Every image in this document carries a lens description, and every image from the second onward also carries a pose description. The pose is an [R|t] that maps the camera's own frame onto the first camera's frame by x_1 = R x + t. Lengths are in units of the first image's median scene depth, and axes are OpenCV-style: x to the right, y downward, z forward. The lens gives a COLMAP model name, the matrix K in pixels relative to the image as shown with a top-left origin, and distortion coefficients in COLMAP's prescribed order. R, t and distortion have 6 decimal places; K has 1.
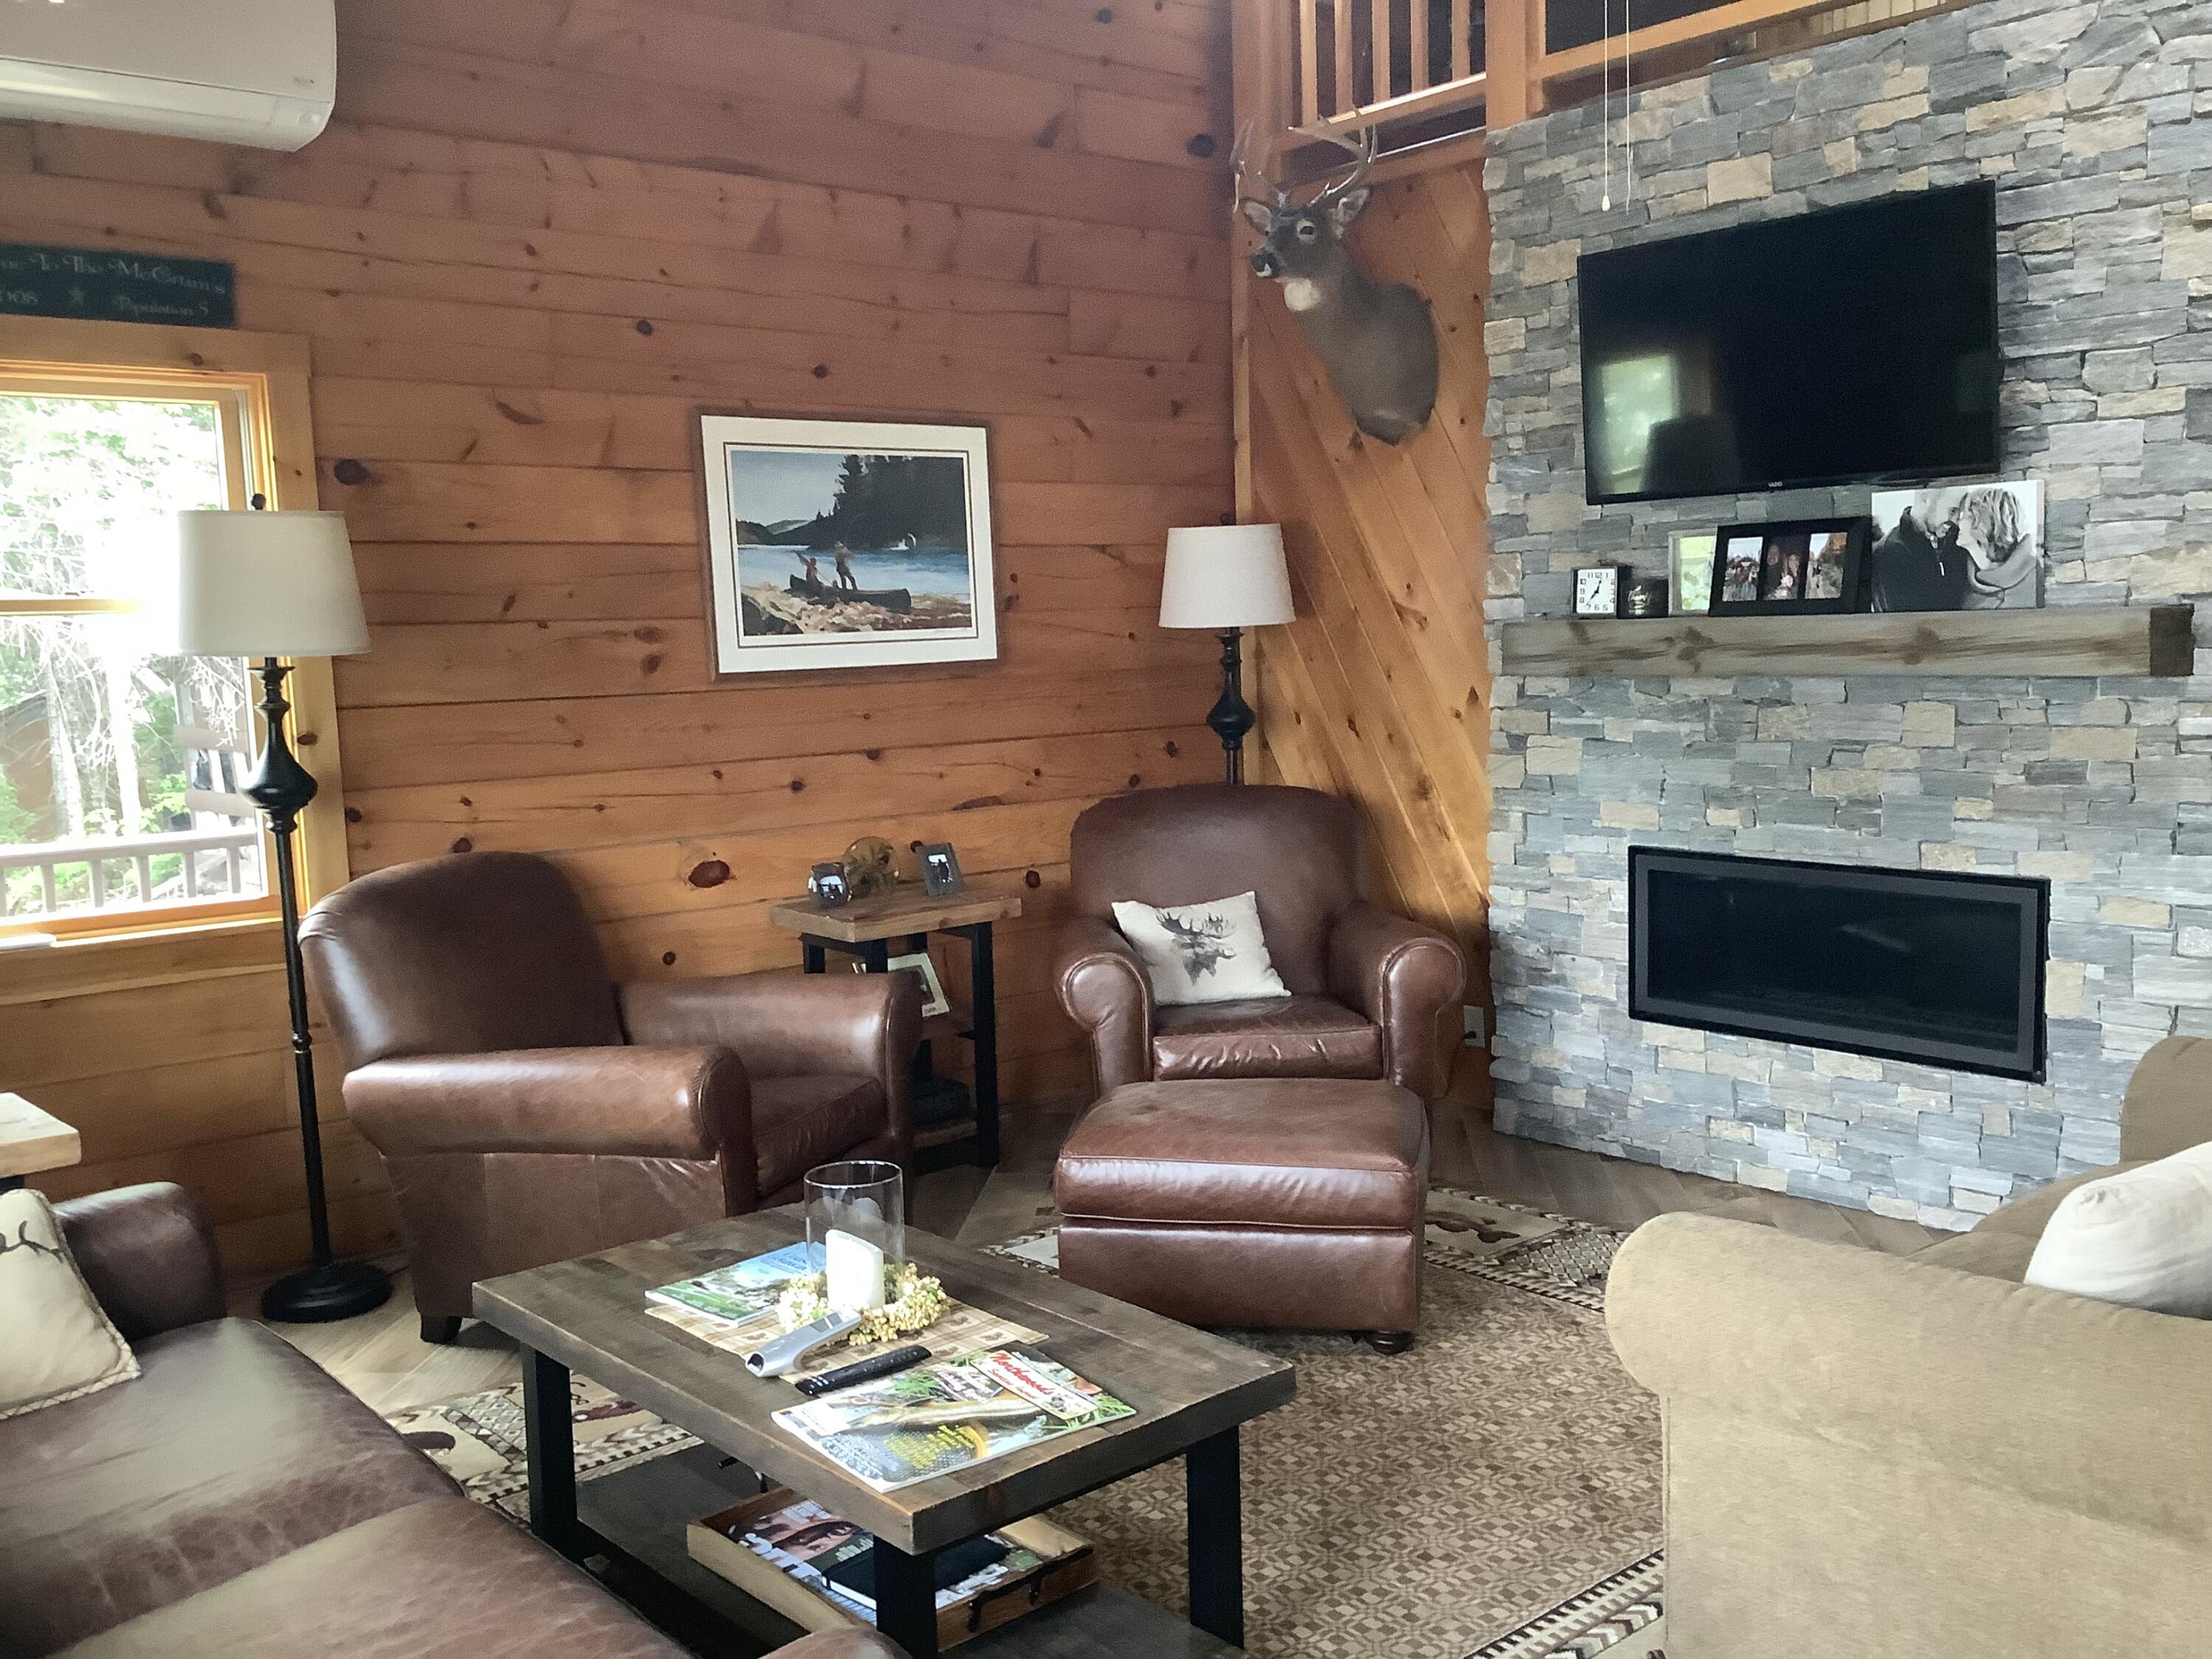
lens RADIAL K [[2037.8, 0, 1100.7], [0, 2037.8, 851.5], [0, 0, 1]] dist [0.037956, 0.000000]
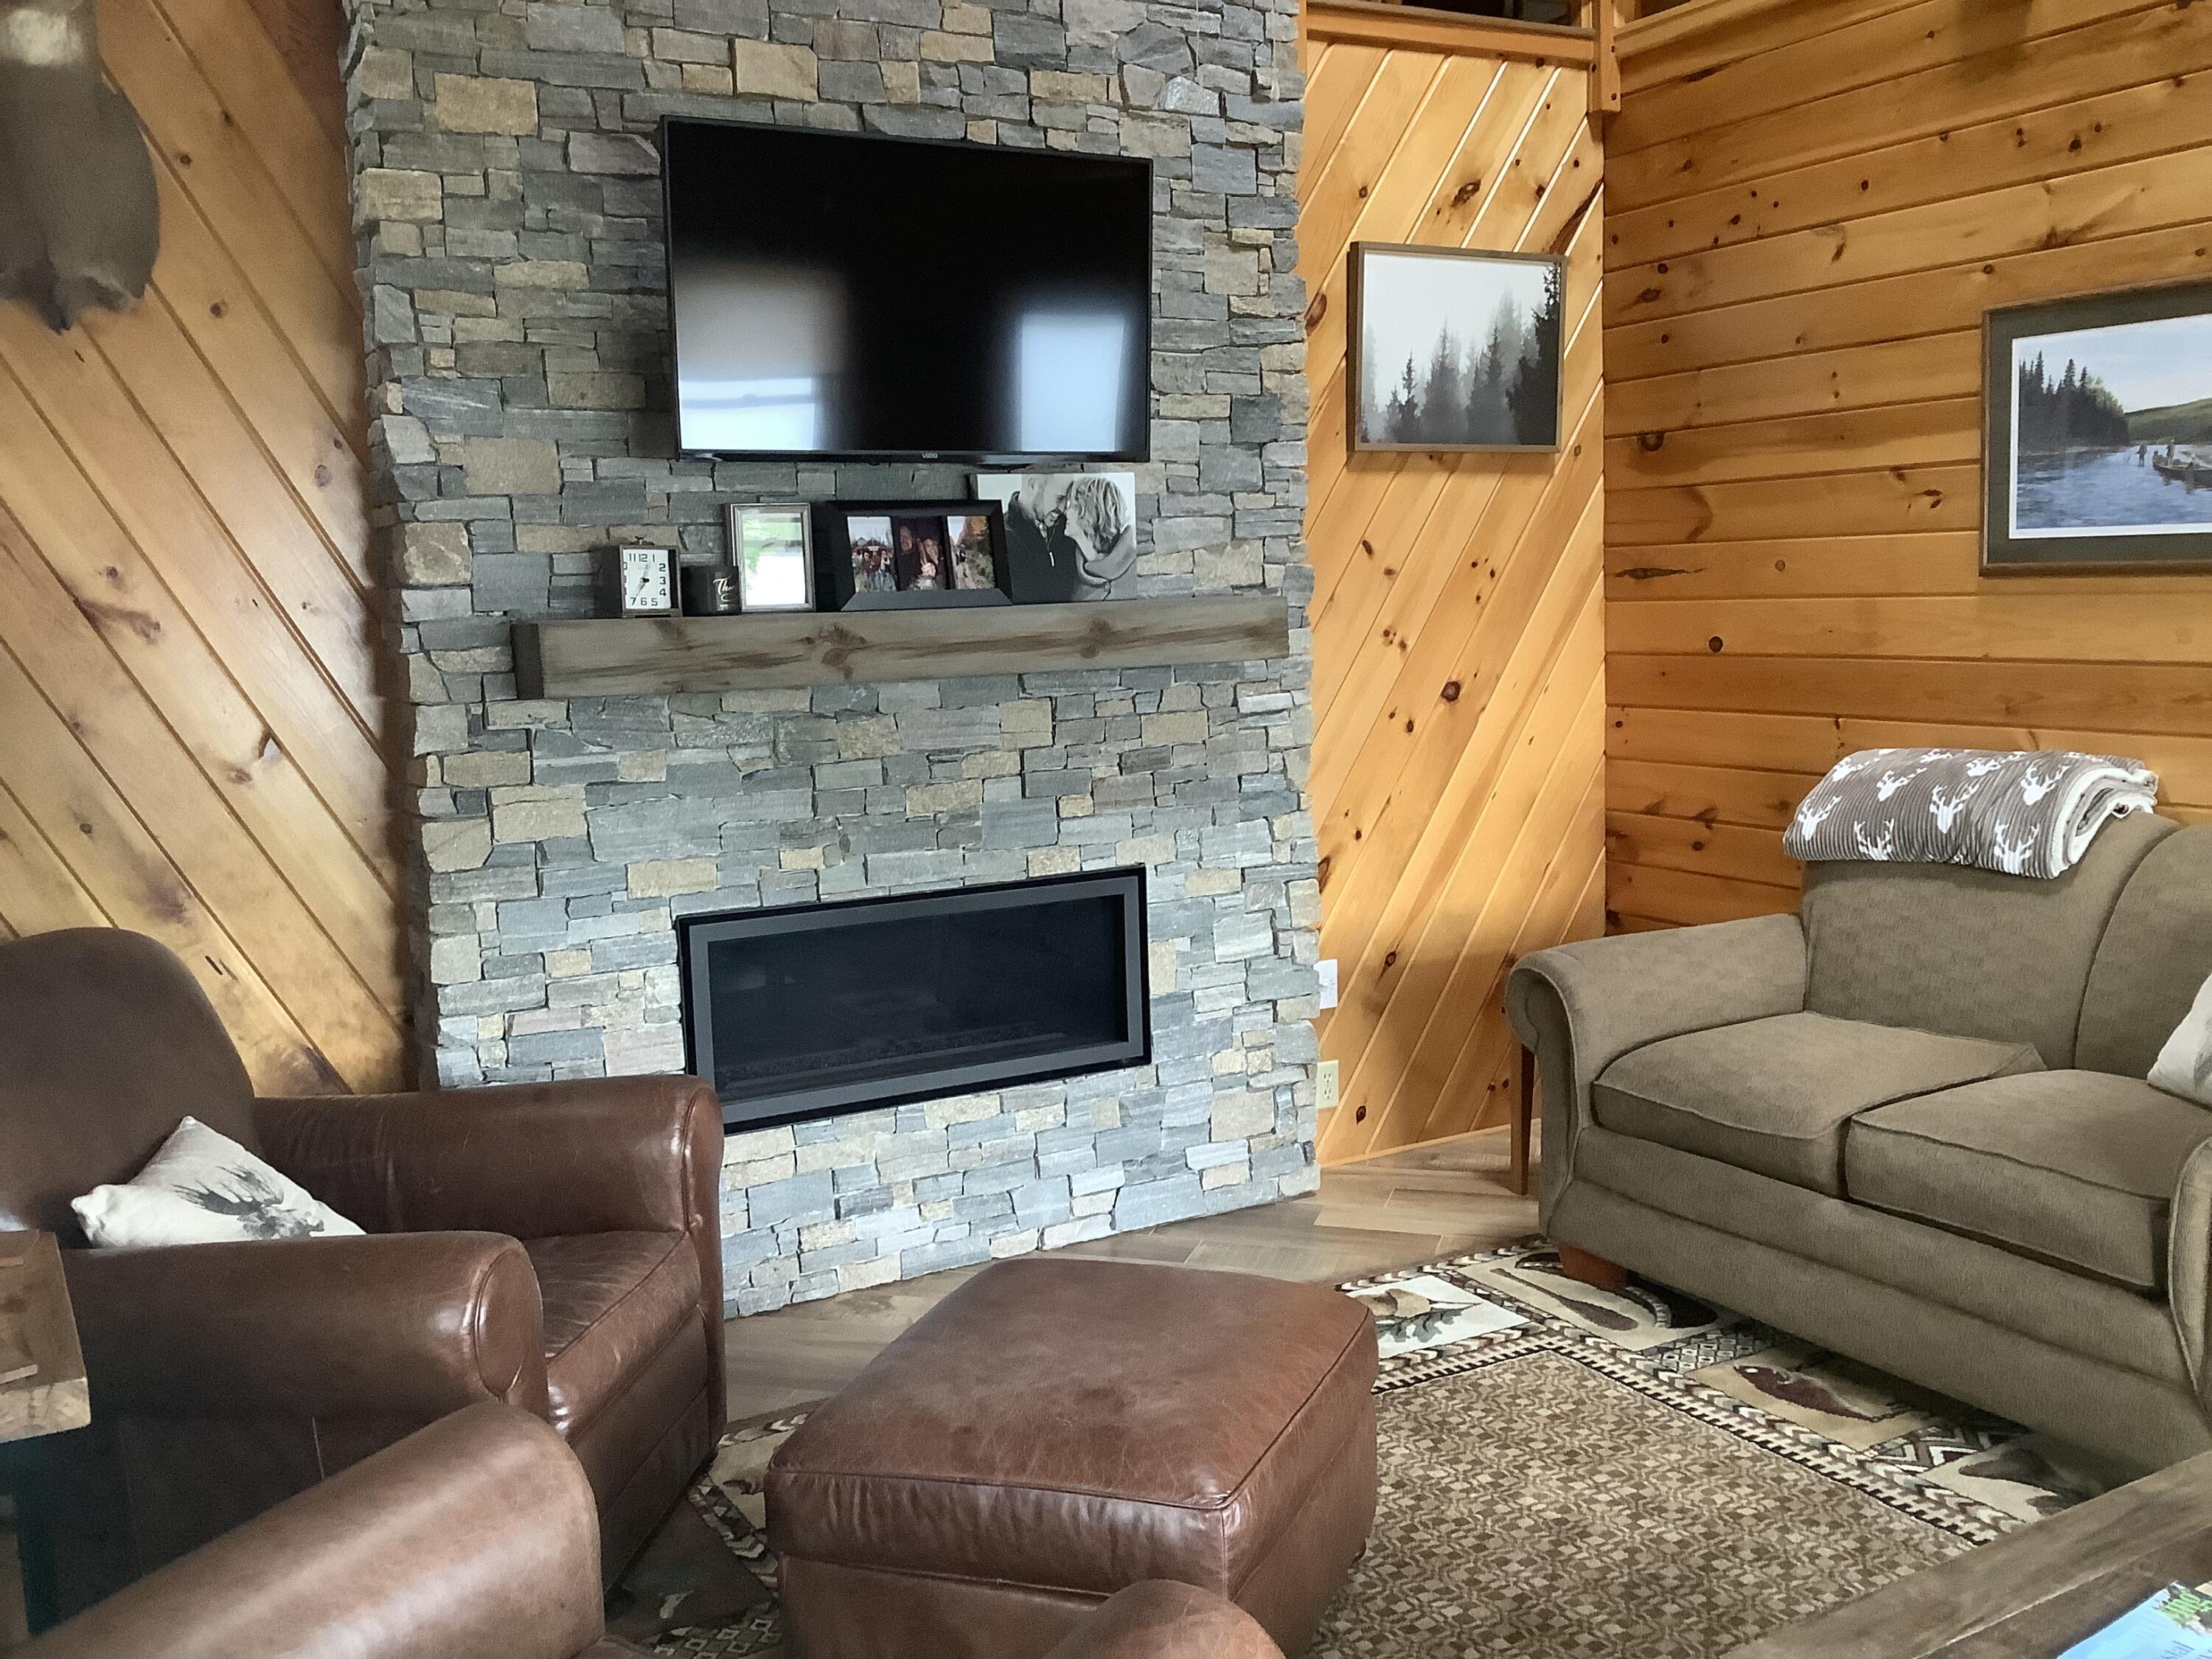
lens RADIAL K [[2037.8, 0, 1137.9], [0, 2037.8, 855.1], [0, 0, 1]] dist [0.037956, 0.000000]
pose [[0.180740, -0.118575, 0.976357, -0.458752], [0.132365, 0.986607, 0.095317, -0.076833], [-0.974583, 0.112008, 0.194015, 0.700577]]
